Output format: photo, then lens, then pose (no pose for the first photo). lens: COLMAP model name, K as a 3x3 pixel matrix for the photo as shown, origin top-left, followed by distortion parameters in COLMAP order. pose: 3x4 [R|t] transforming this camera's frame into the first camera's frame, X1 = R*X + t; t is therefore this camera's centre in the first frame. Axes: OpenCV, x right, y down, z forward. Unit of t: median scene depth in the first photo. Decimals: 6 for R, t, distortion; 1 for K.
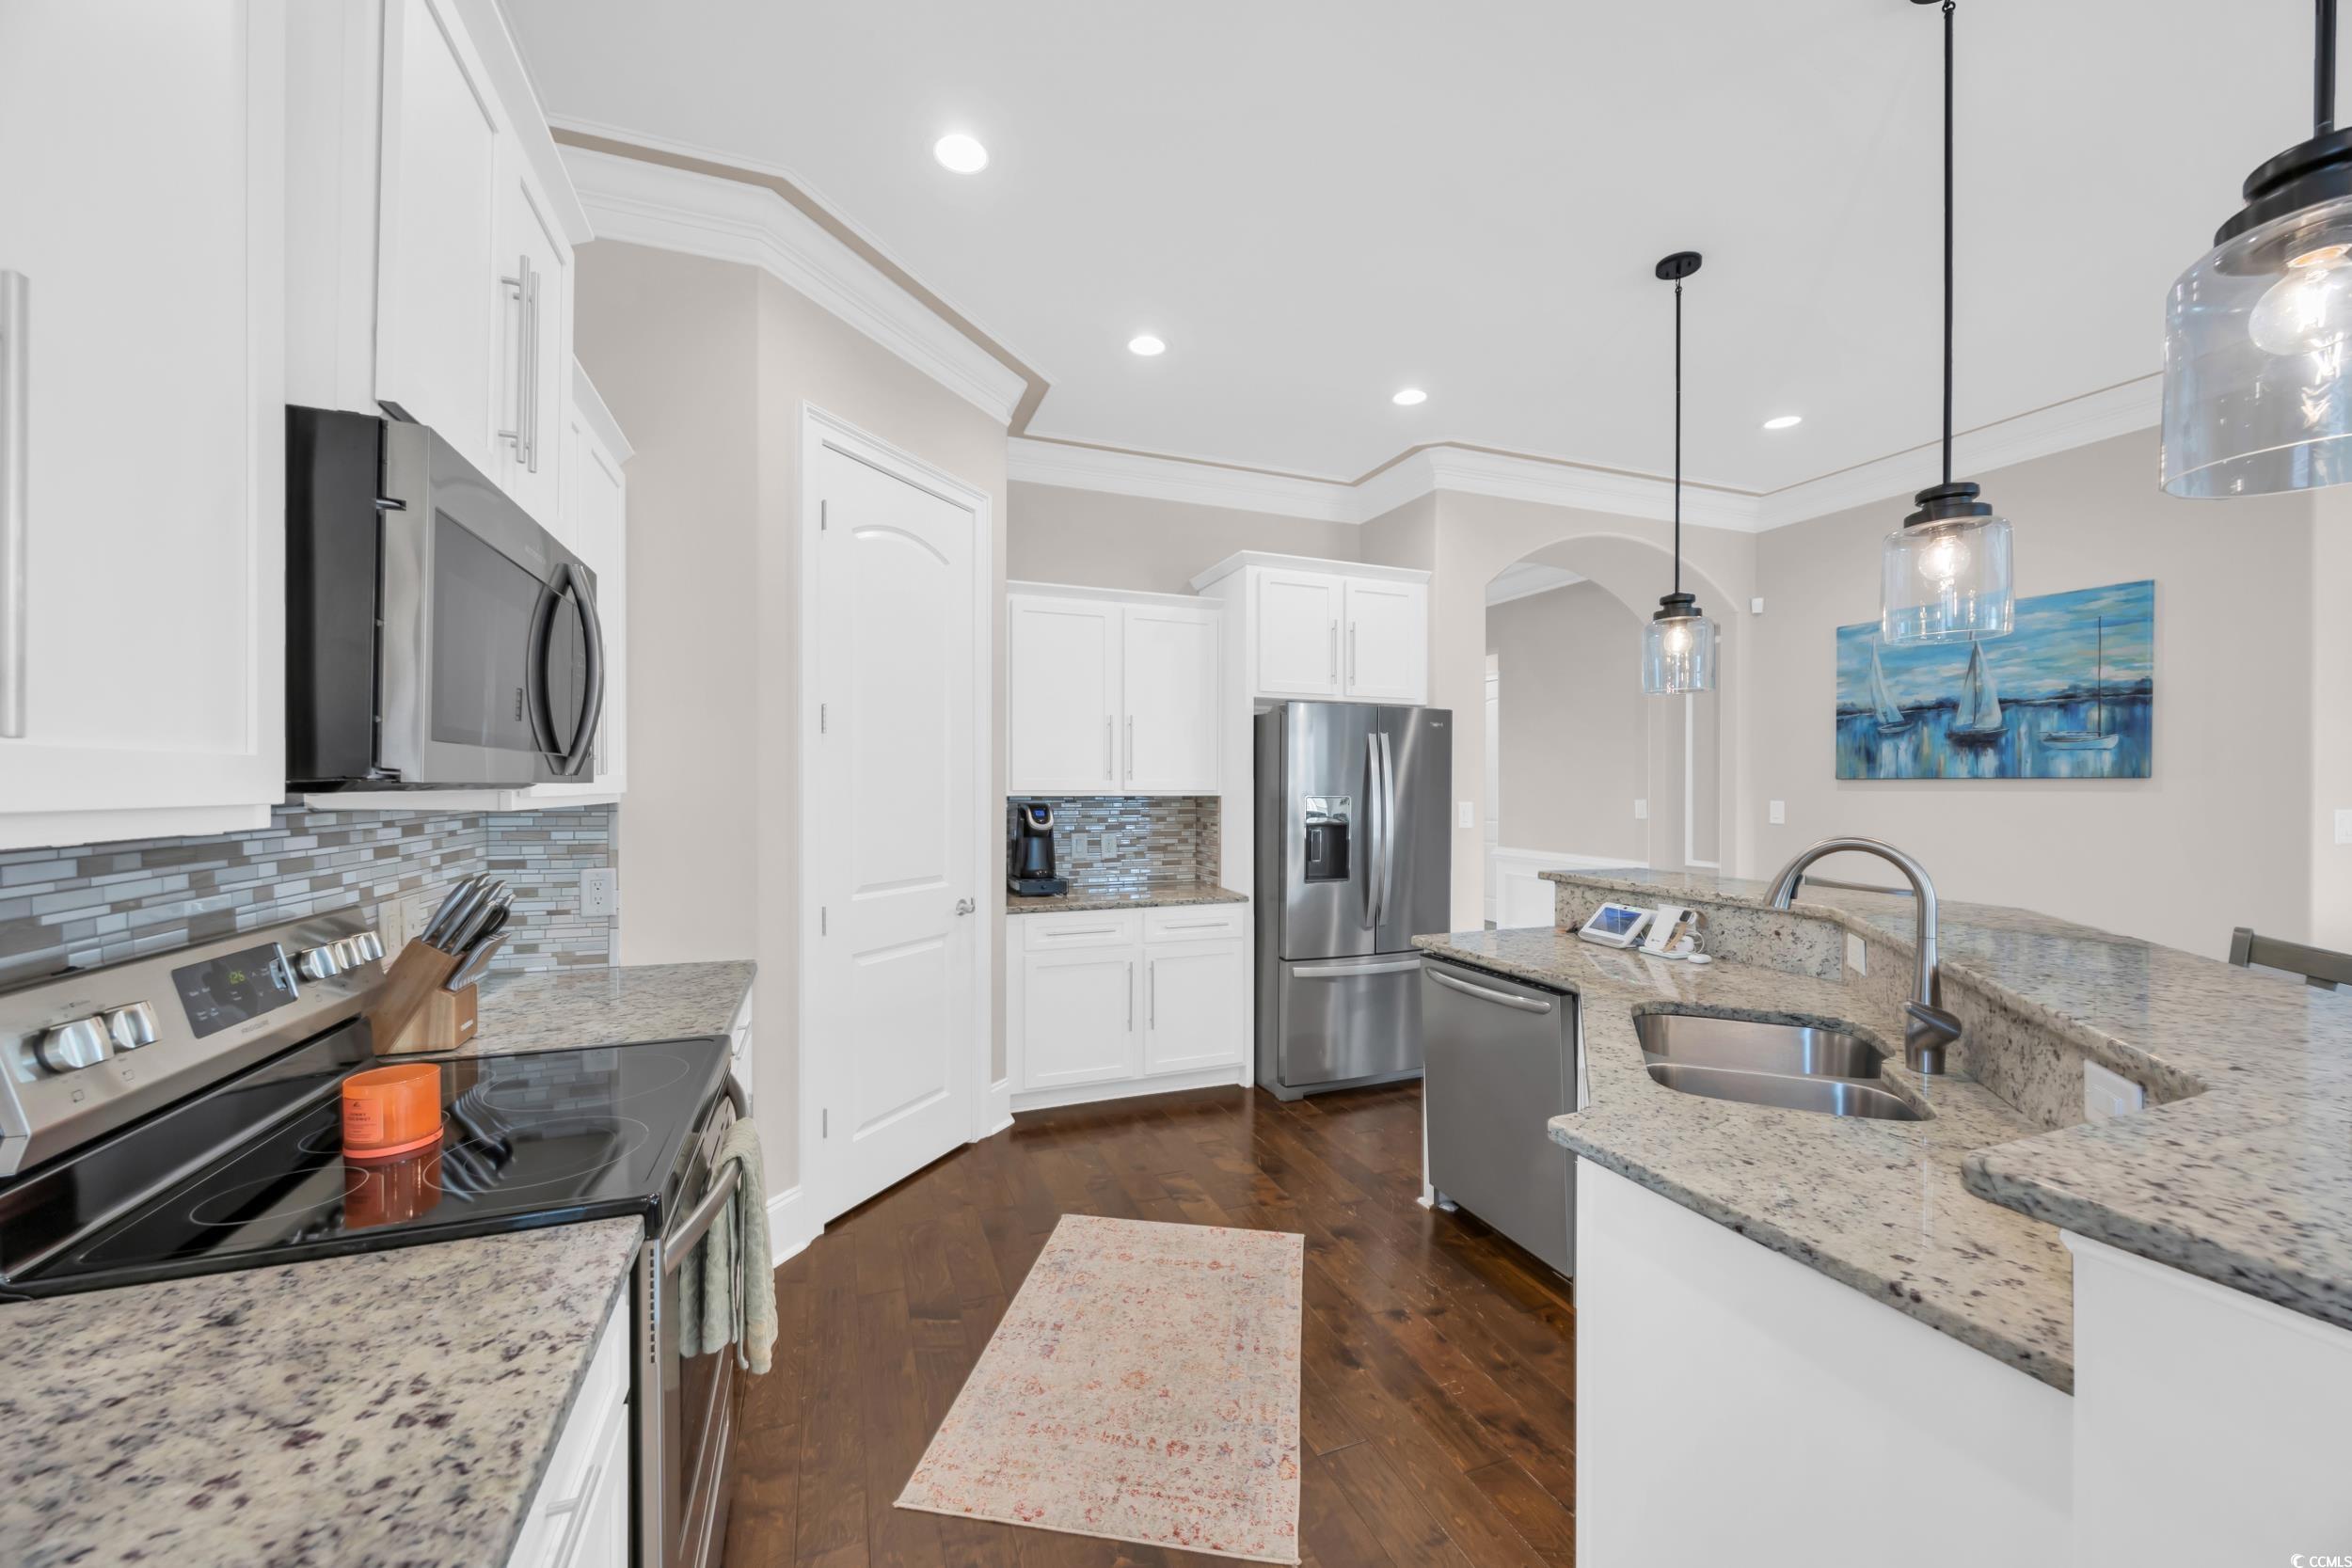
lens RADIAL K [[888.3, 0, 1172.8], [0, 888.3, 784.6], [0, 0, 1]] dist [-0.002811, -0.000445]
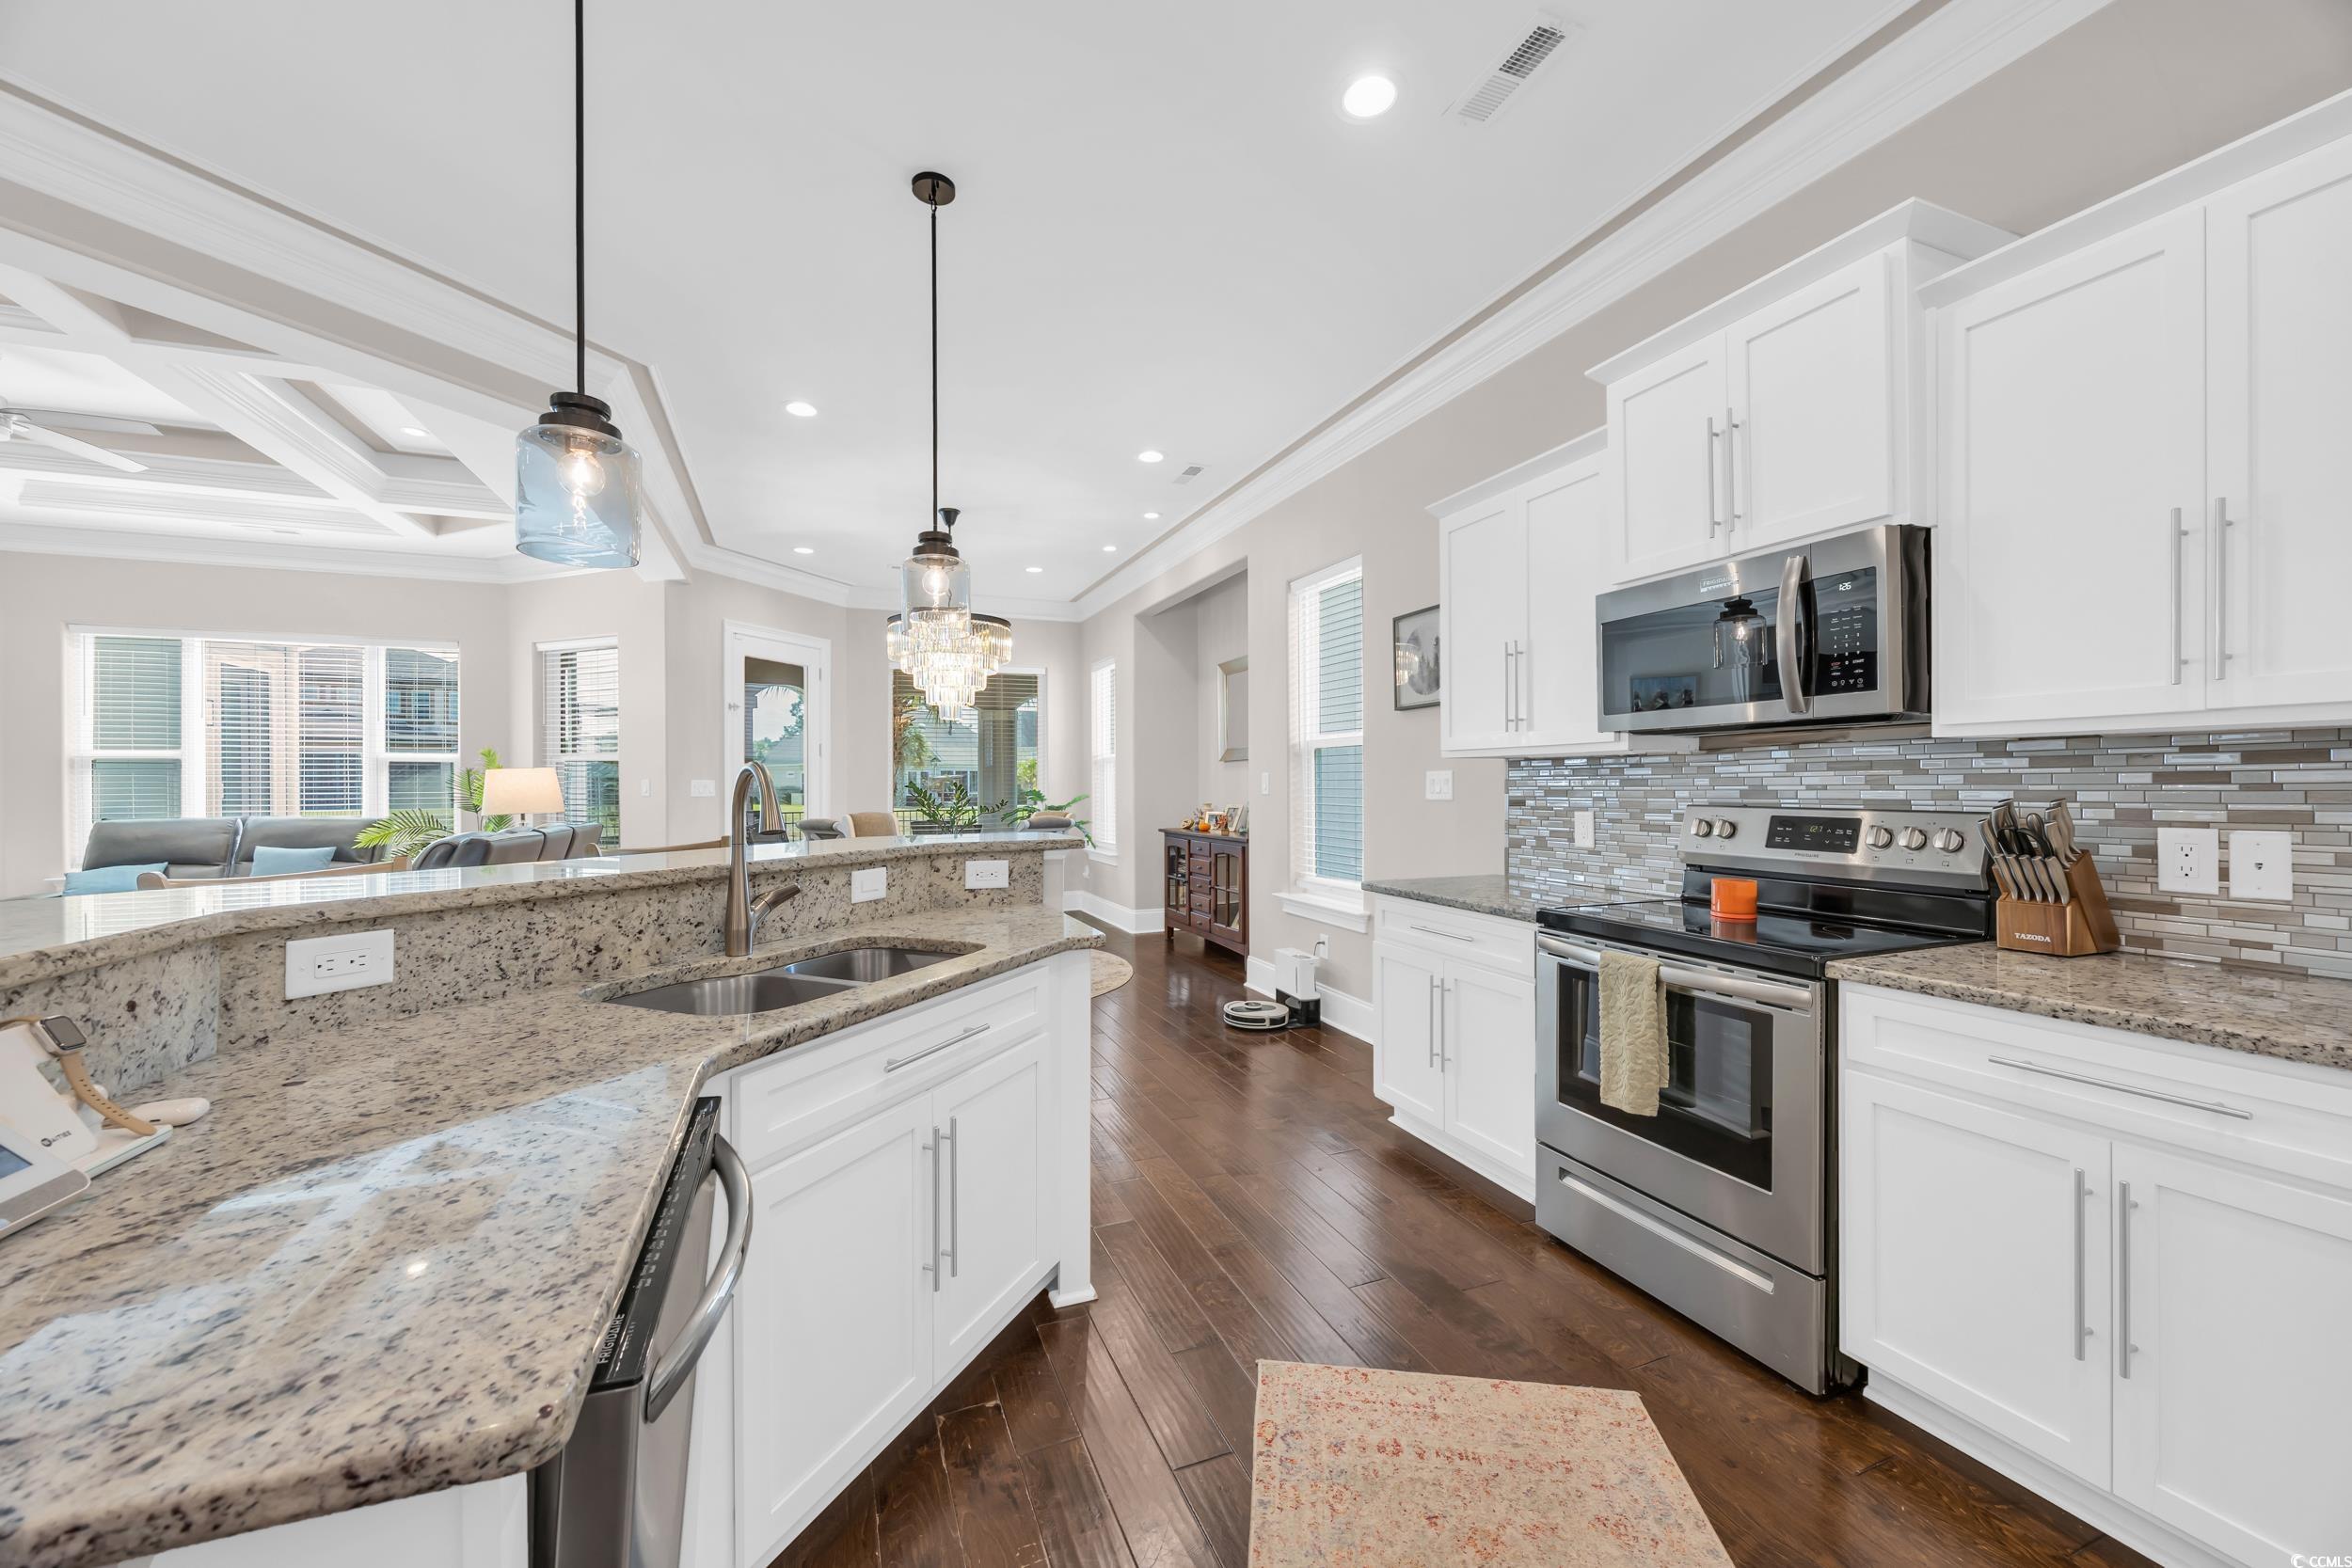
lens RADIAL K [[888.3, 0, 1172.4], [0, 888.3, 785.4], [0, 0, 1]] dist [-0.002811, -0.000445]
pose [[-0.999622, 0.003385, -0.027288, 0.144341], [0.003428, 0.999993, -0.001537, 0.047200], [0.027282, -0.001630, -0.999626, 1.107855]]
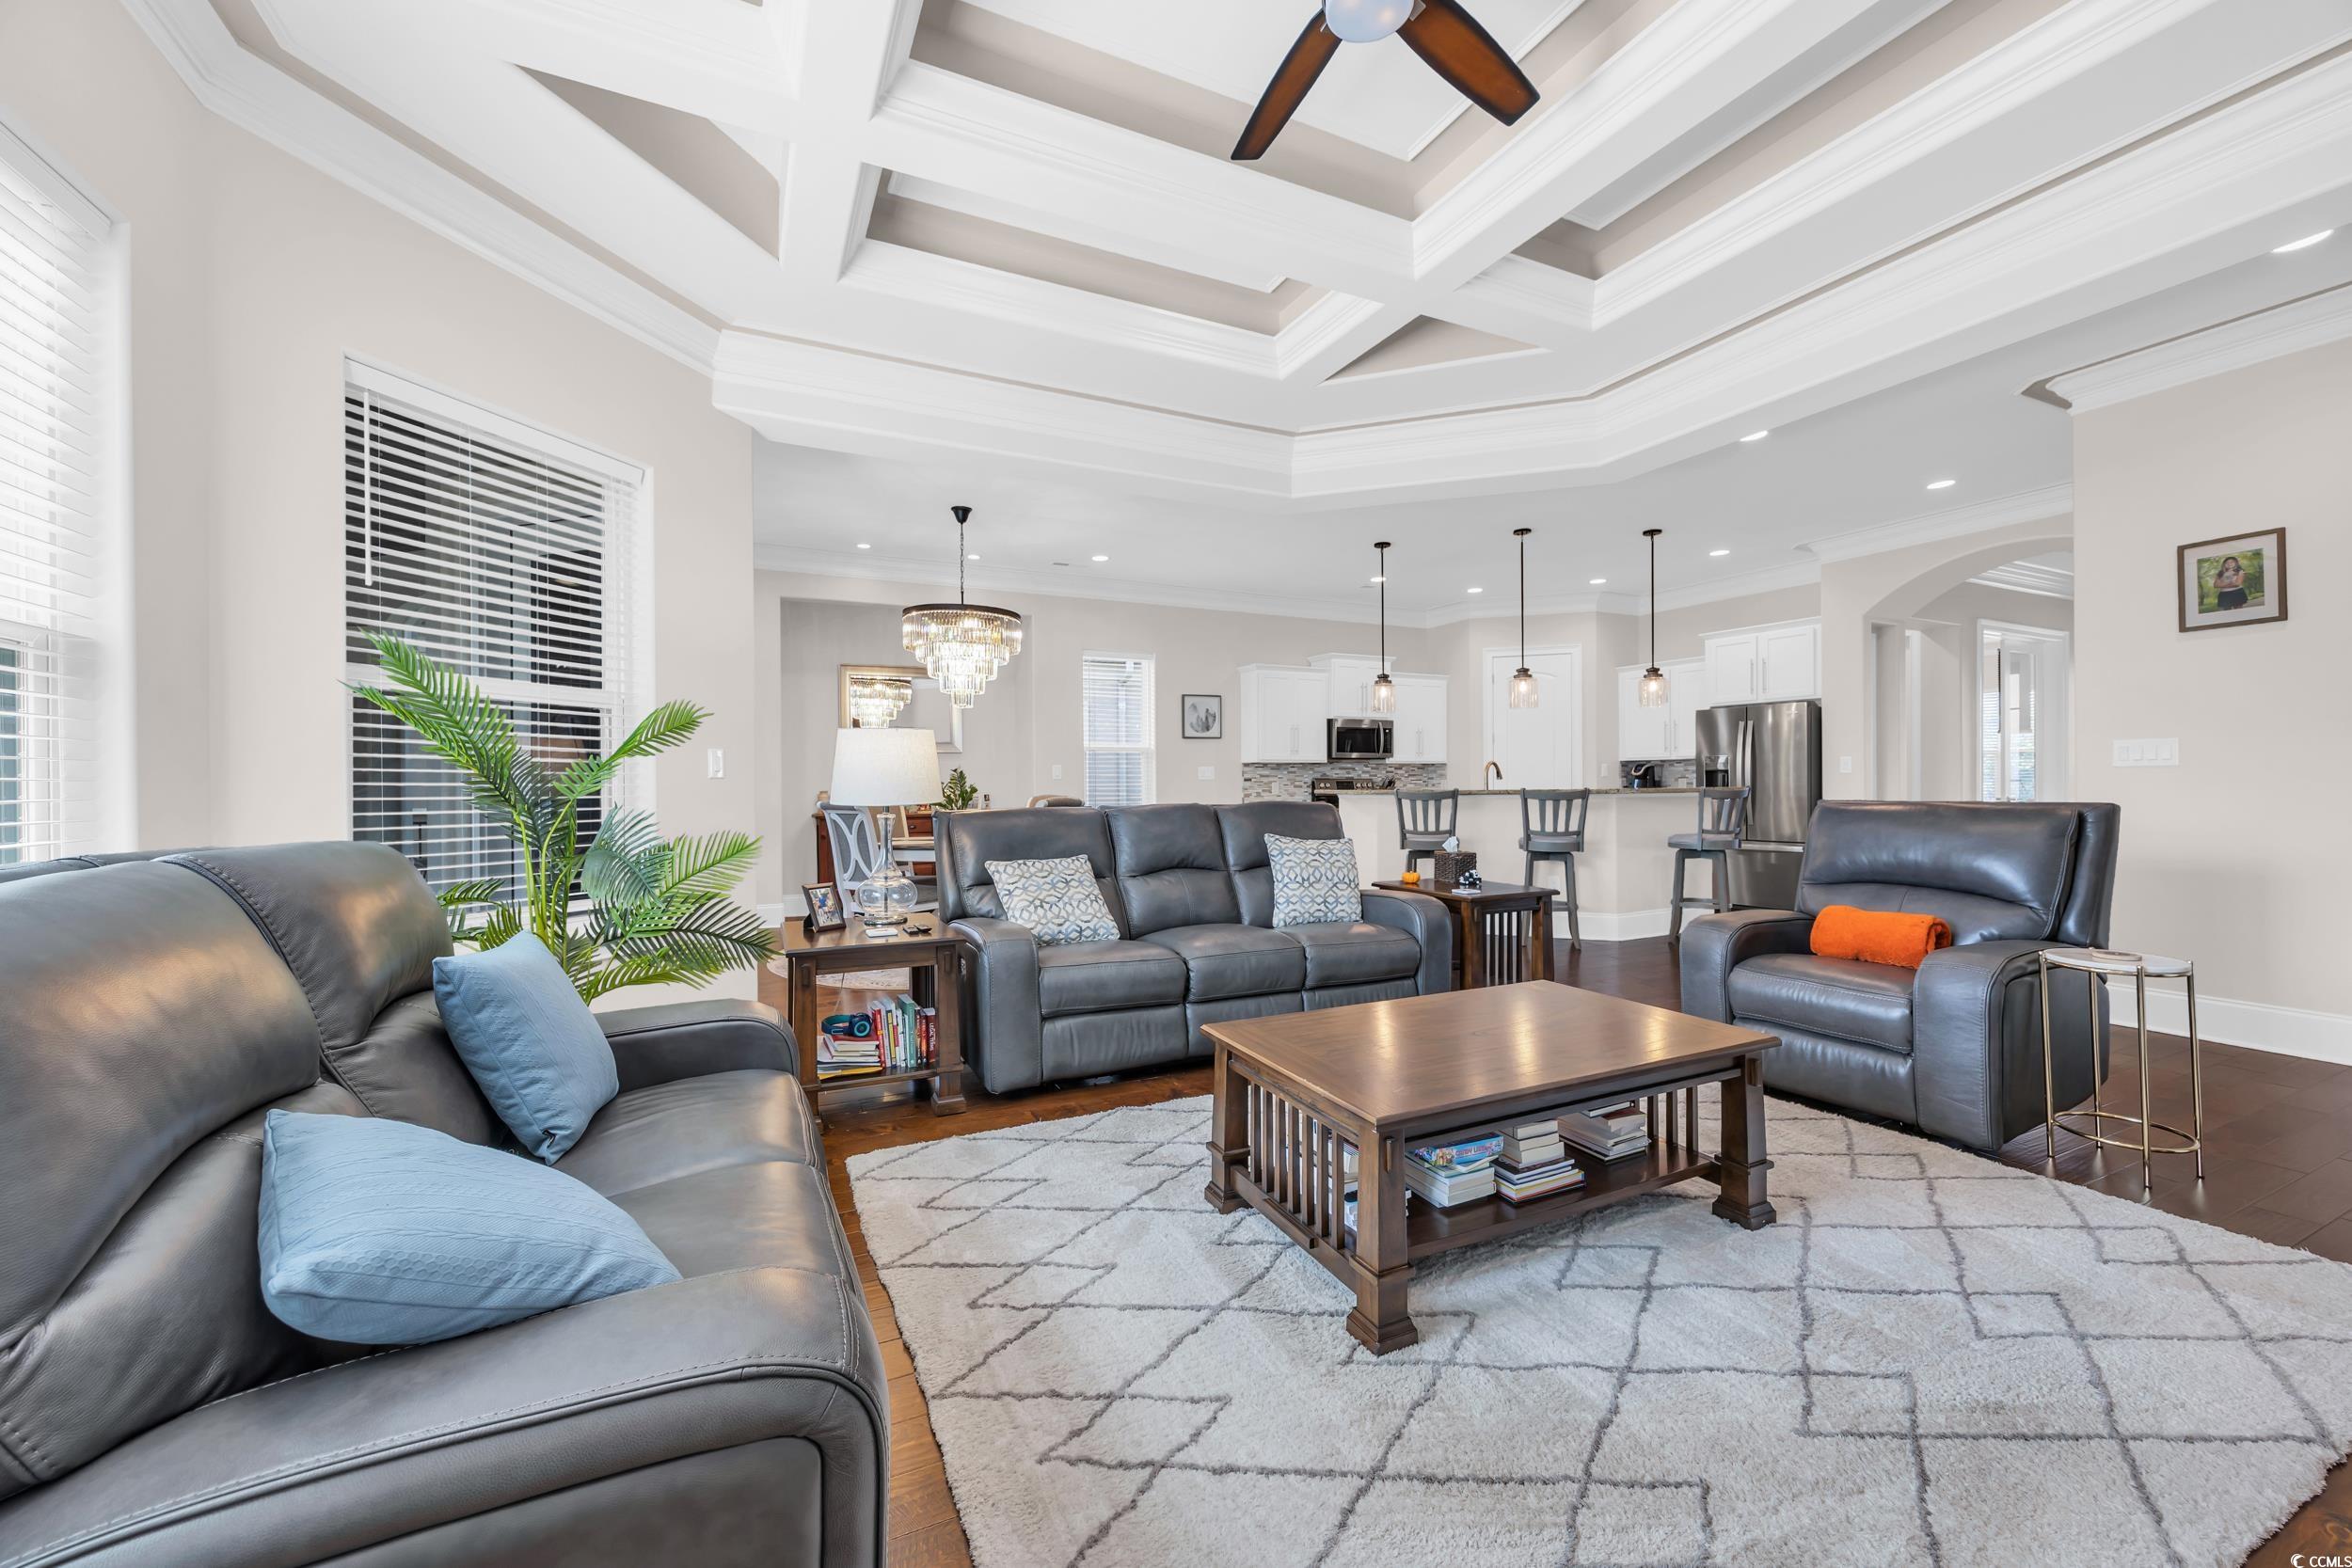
lens RADIAL K [[888.3, 0, 1172.0], [0, 888.3, 788.7], [0, 0, 1]] dist [-0.002811, -0.000445]
pose [[0.088435, 0.000746, -0.996082, 2.533379], [0.010001, 0.999949, 0.001637, 0.089330], [0.996032, -0.010106, 0.088423, -0.467430]]
